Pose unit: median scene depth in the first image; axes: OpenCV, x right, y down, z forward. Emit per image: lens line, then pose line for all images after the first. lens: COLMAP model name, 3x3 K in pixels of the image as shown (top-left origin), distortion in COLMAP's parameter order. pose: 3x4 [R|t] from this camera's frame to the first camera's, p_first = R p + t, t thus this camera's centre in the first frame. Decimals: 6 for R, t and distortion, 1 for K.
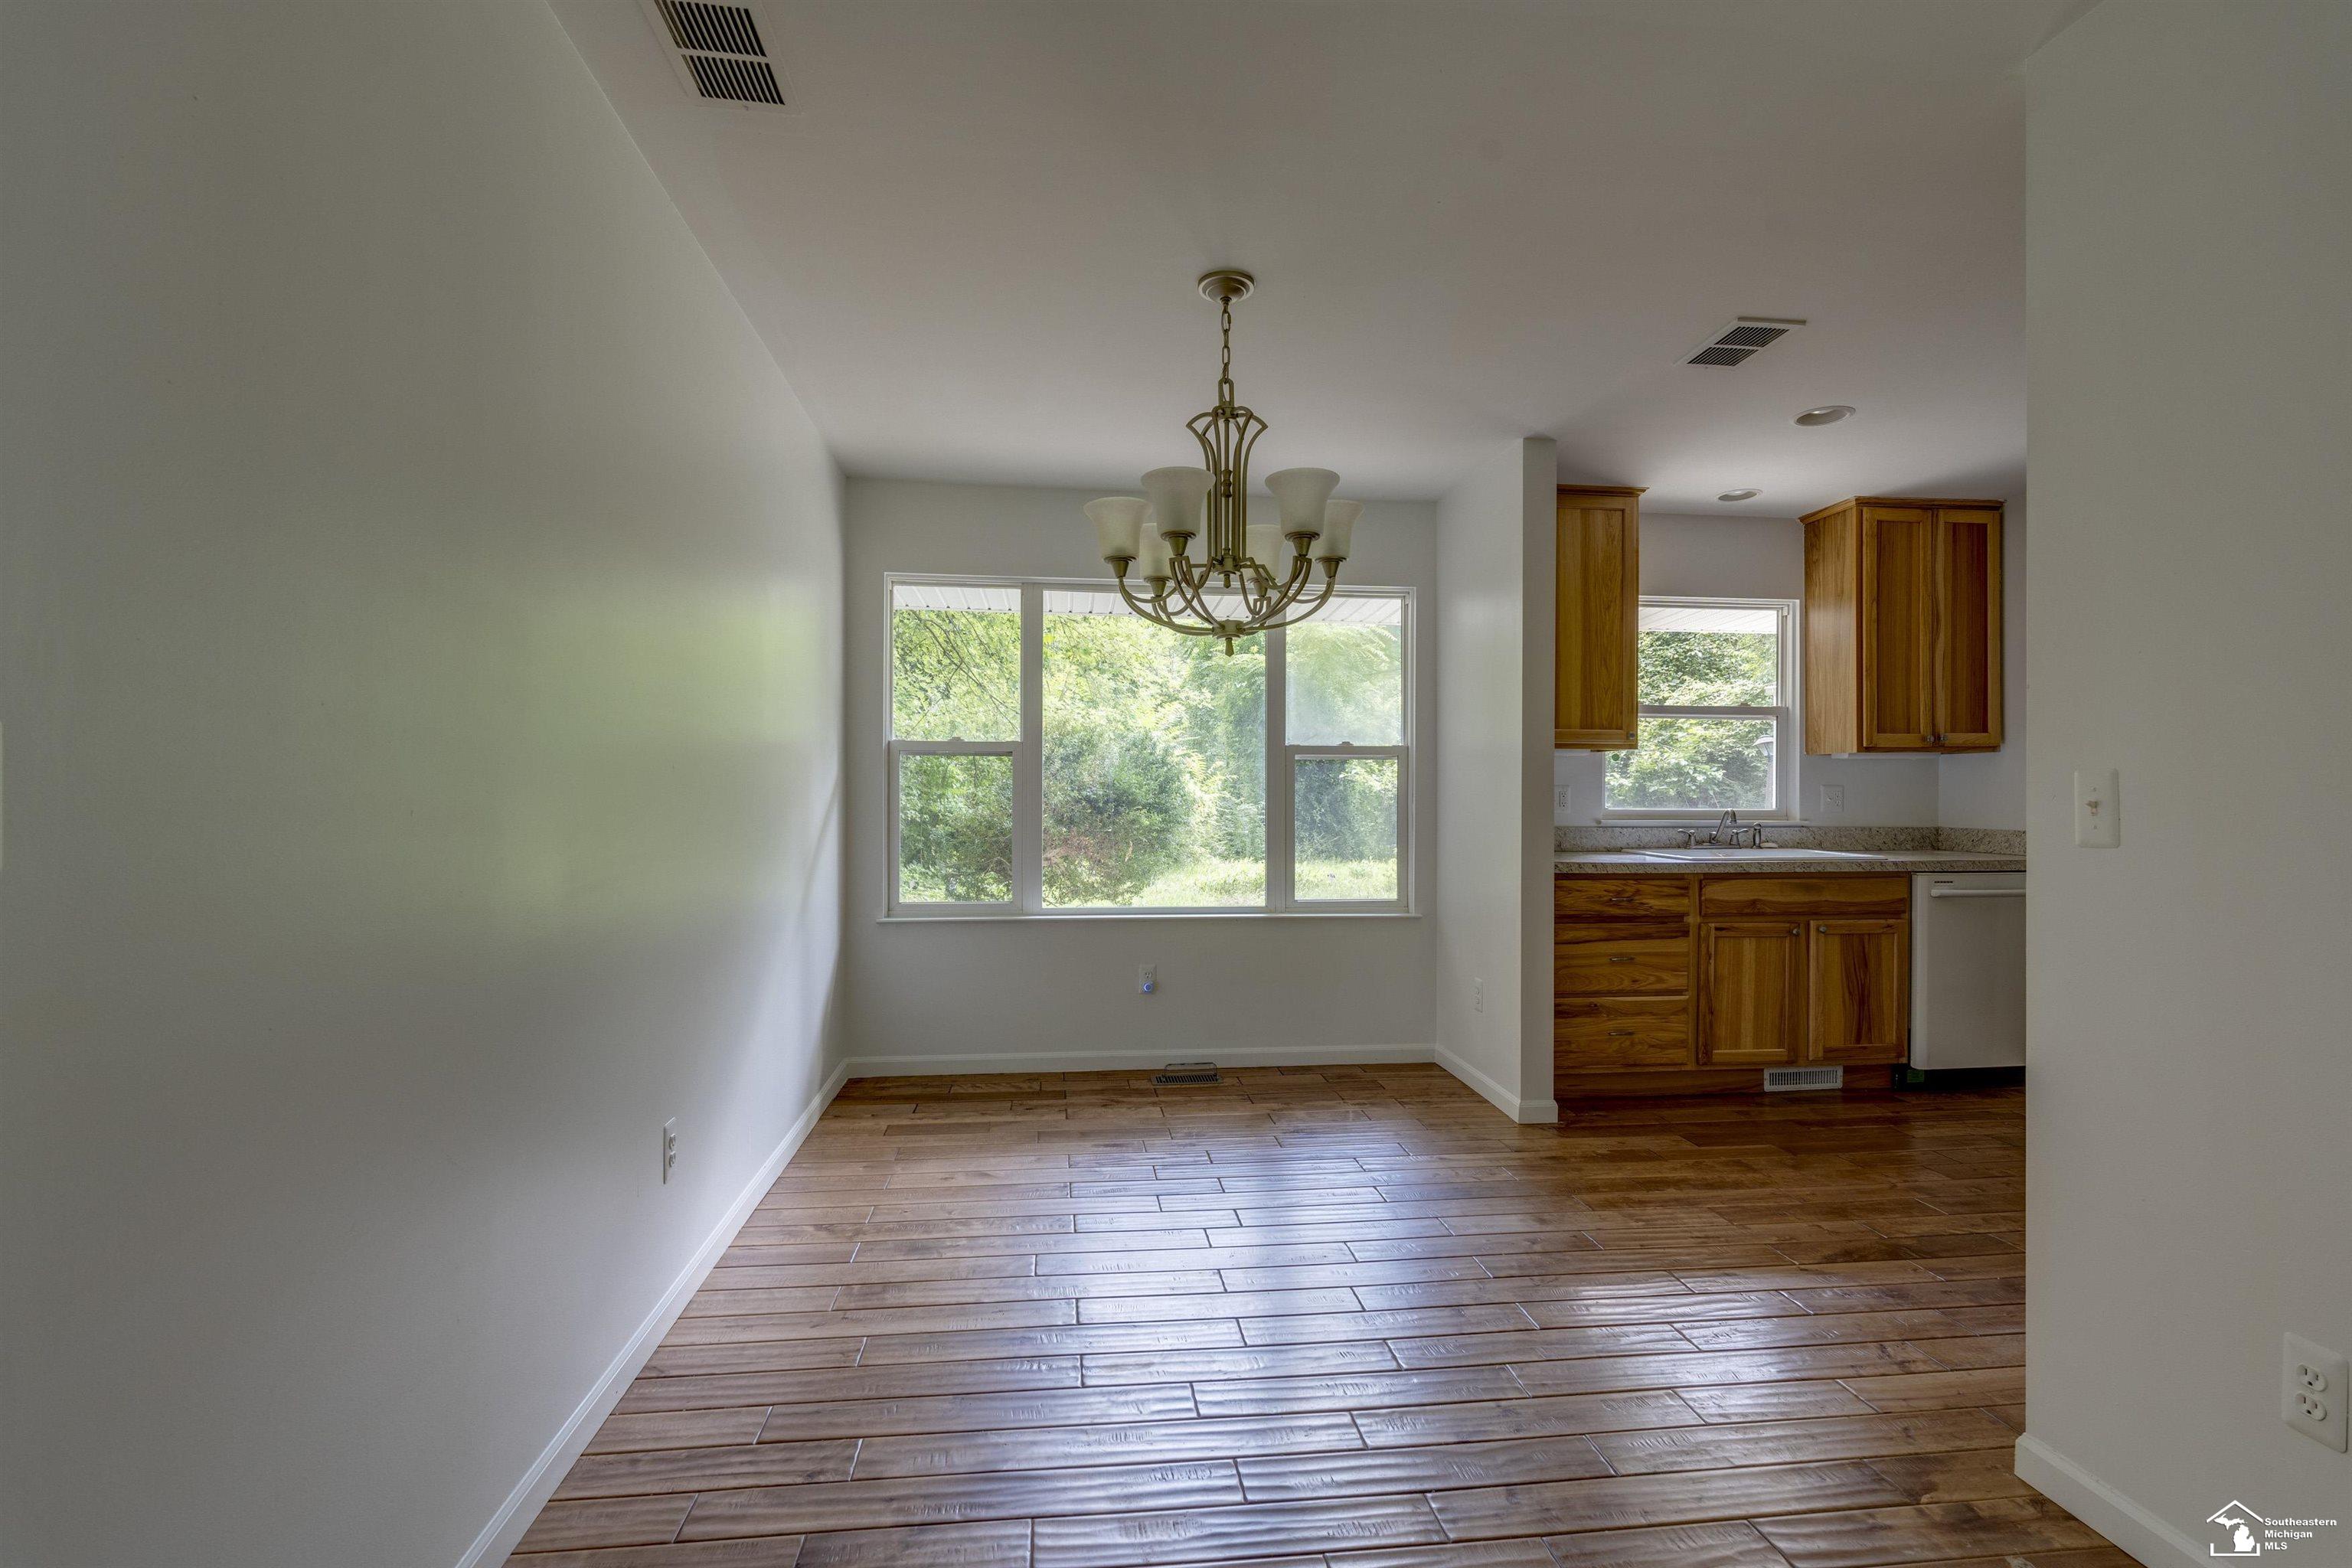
lens RADIAL K [[1028.2, 0, 1176.0], [0, 1028.2, 784.0], [0, 0, 1]] dist [-0.011273, -0.000076]
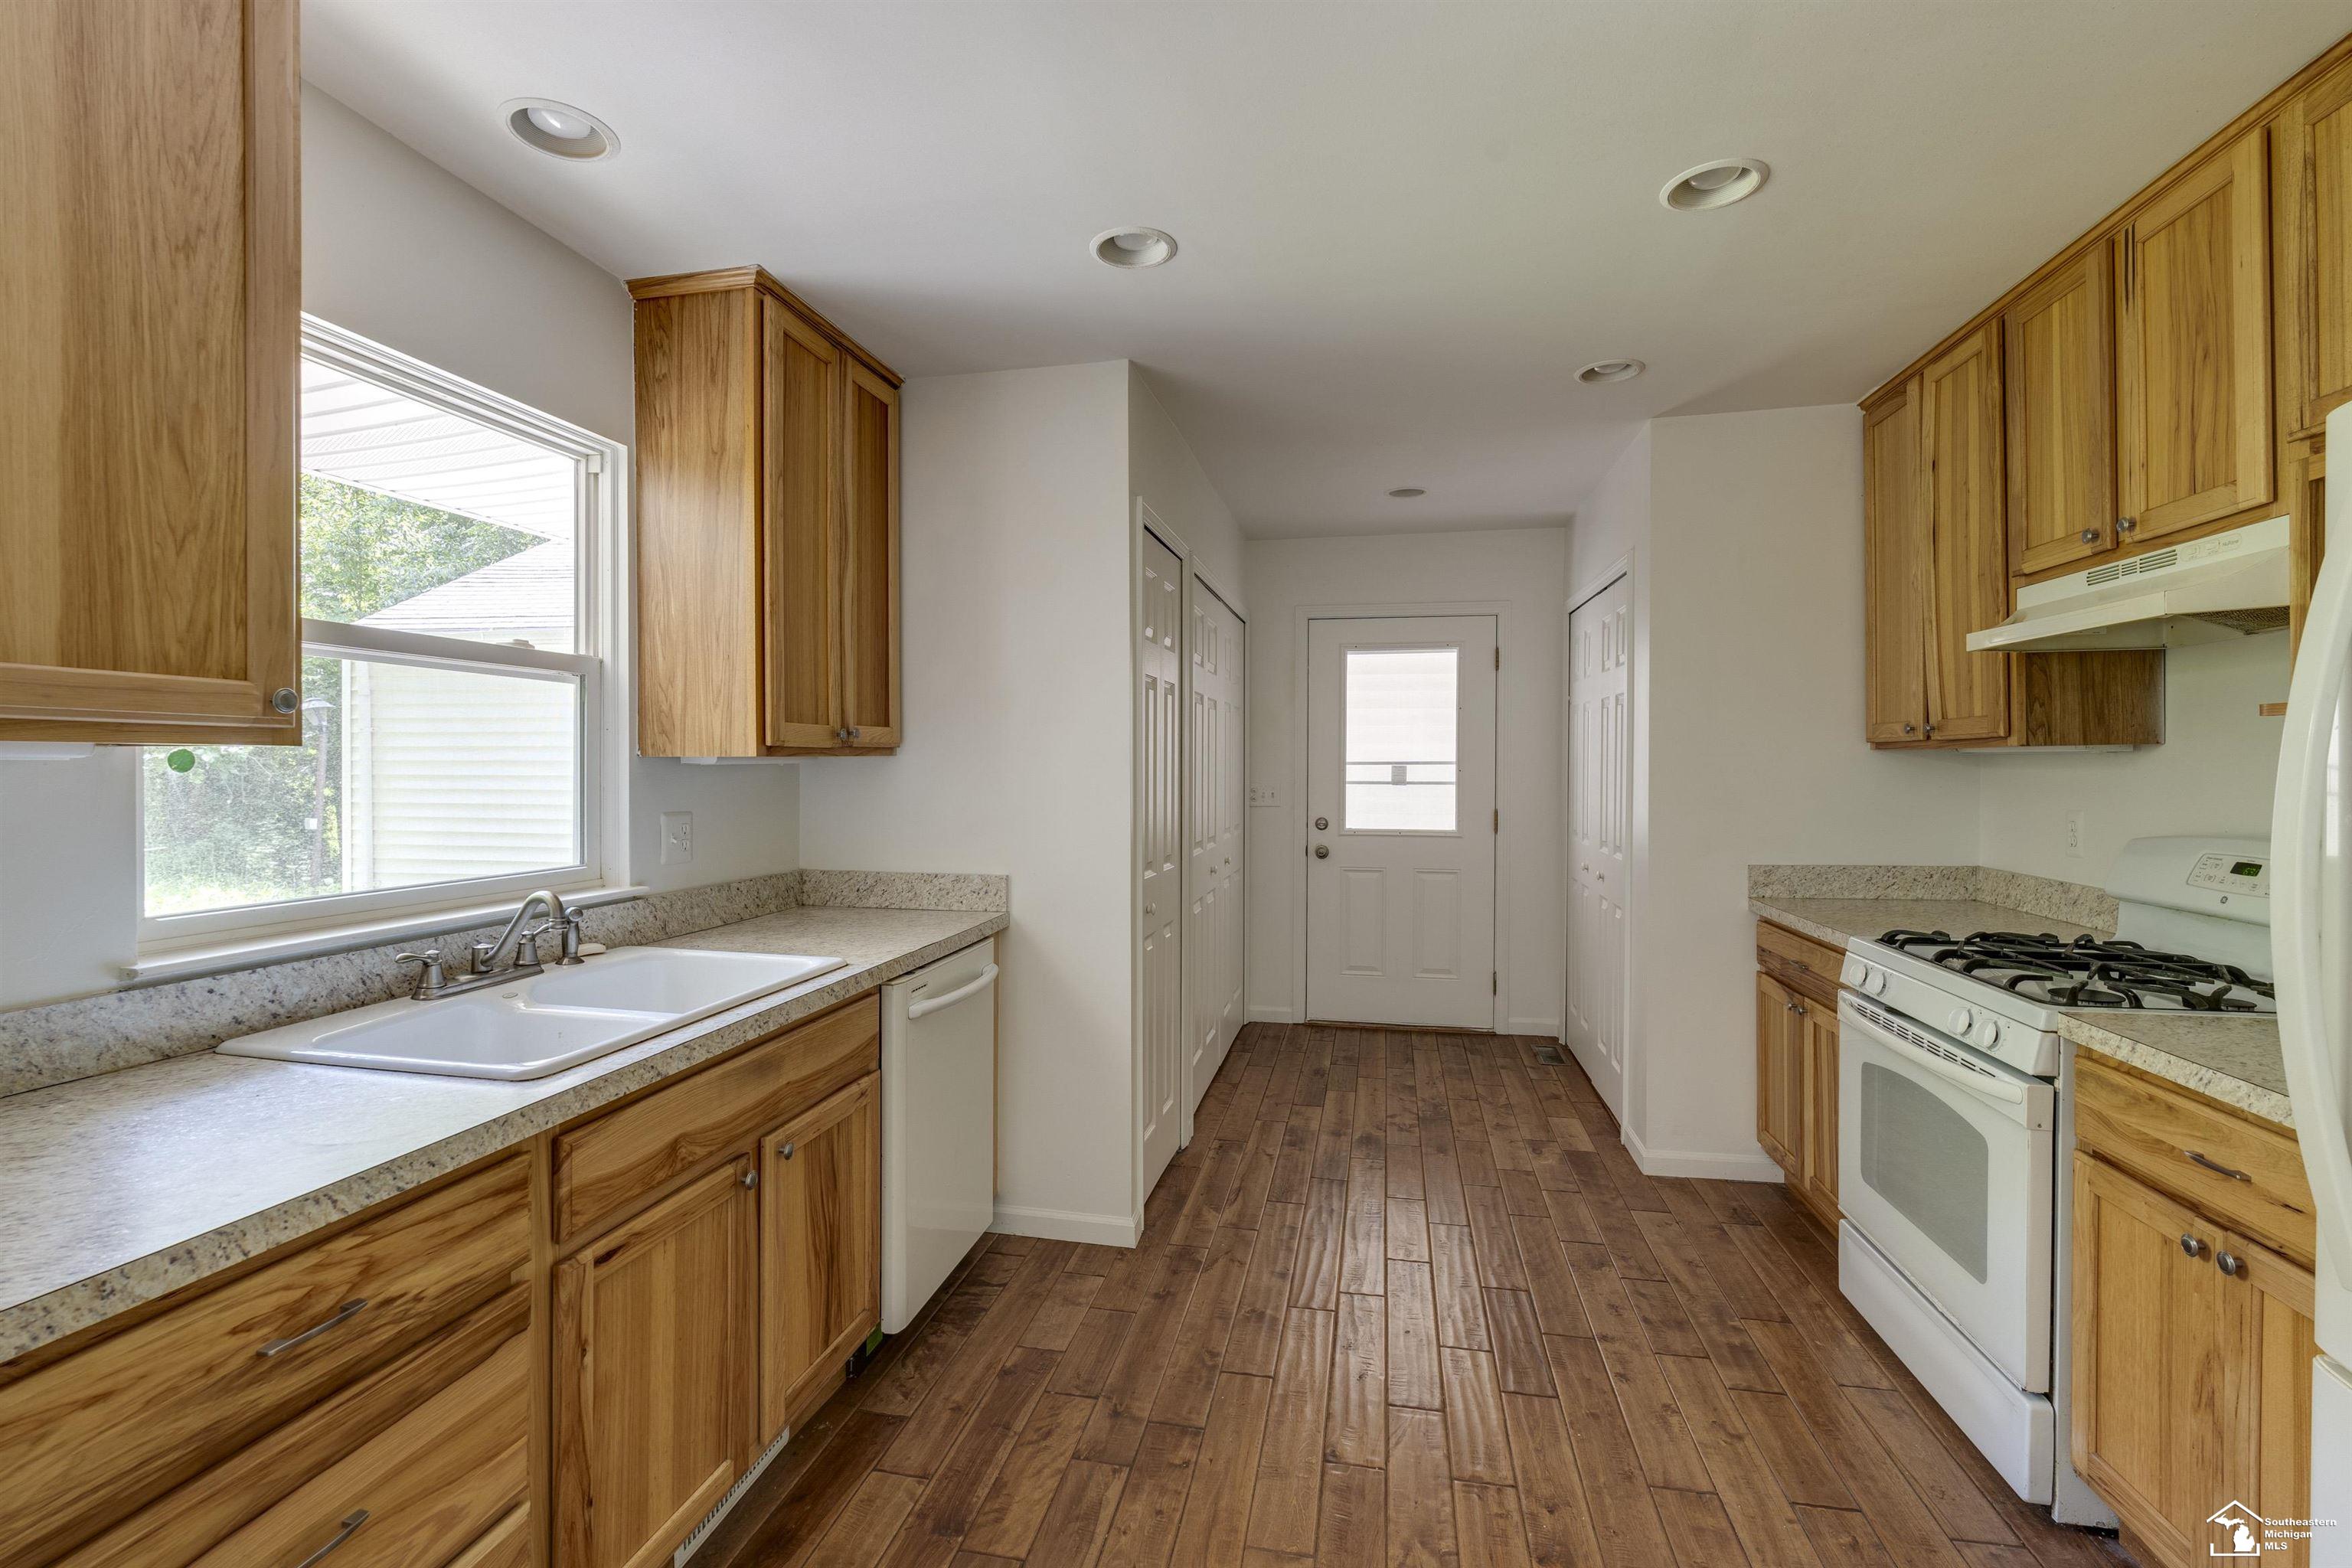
lens RADIAL K [[1028.2, 0, 1176.0], [0, 1028.2, 784.0], [0, 0, 1]] dist [-0.011273, -0.000076]
pose [[0.310911, -0.019874, 0.950231, 0.236341], [-0.010012, 0.999657, 0.024183, -0.032593], [-0.950386, -0.017033, 0.310606, 0.648296]]
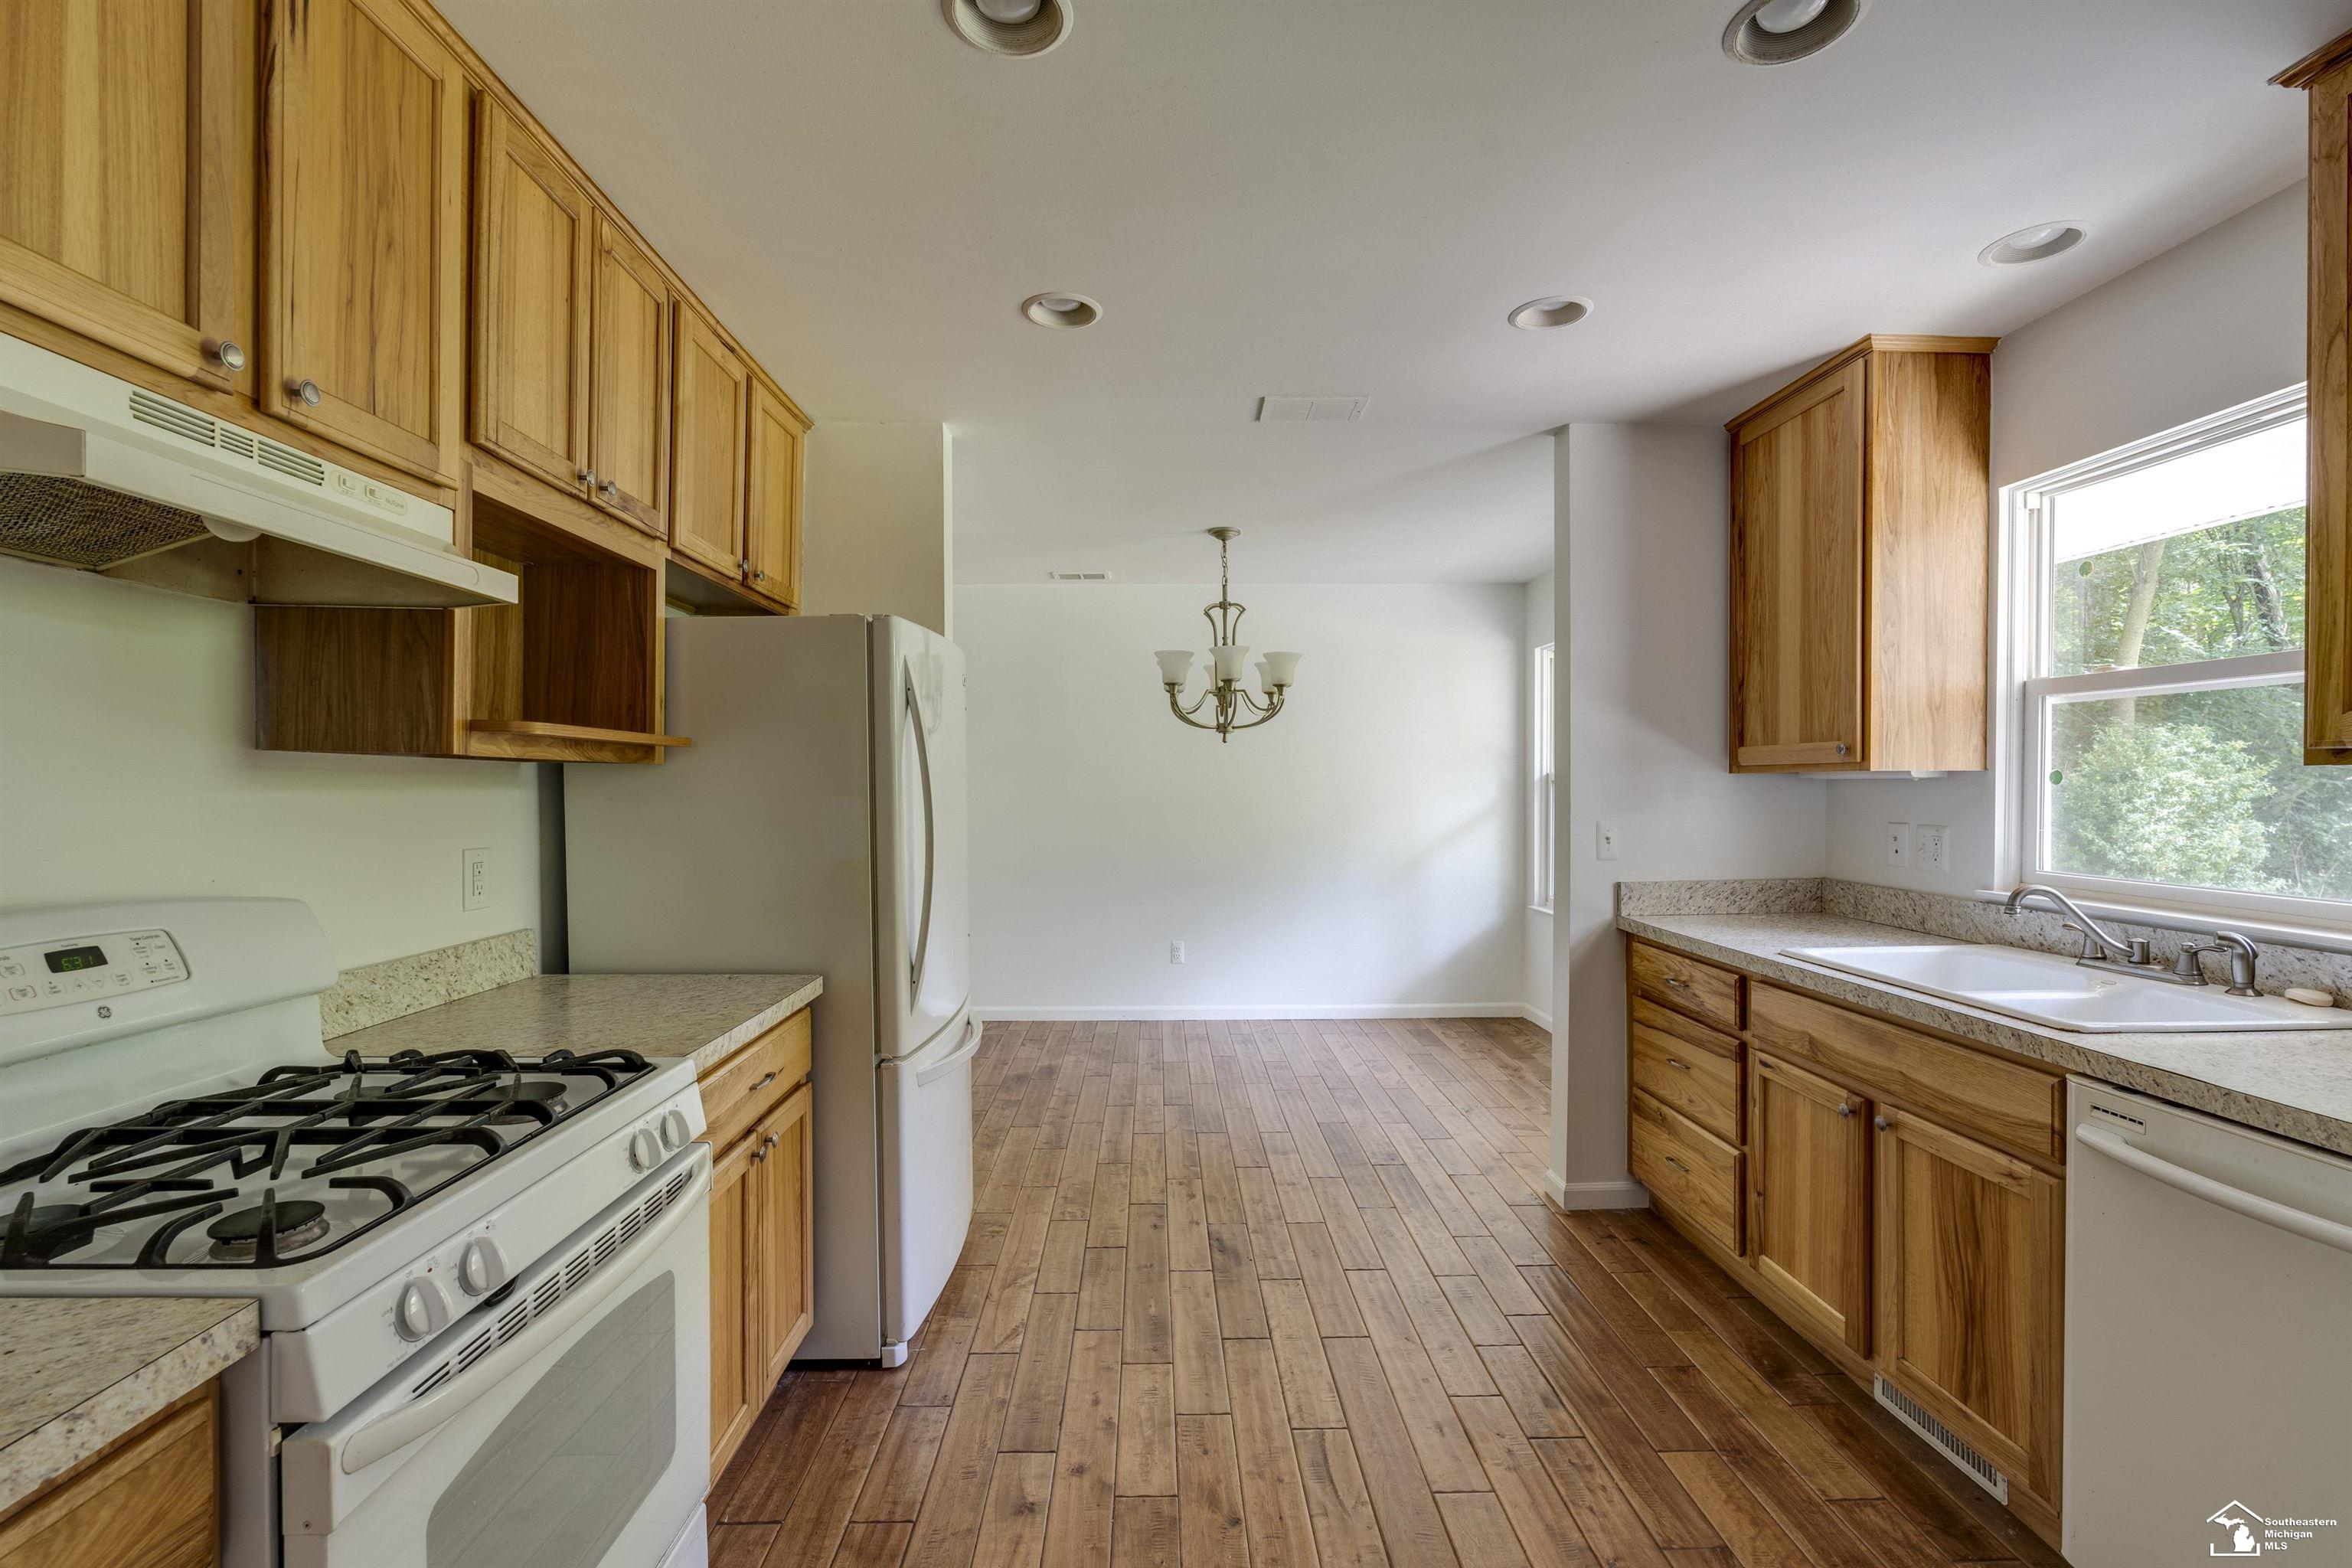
lens RADIAL K [[1028.2, 0, 1176.0], [0, 1028.2, 784.0], [0, 0, 1]] dist [-0.011273, -0.000076]
pose [[-0.093958, -0.002105, -0.995574, 1.098217], [0.014057, 0.999895, -0.003441, -0.029625], [0.995477, -0.014318, -0.093918, 0.650989]]
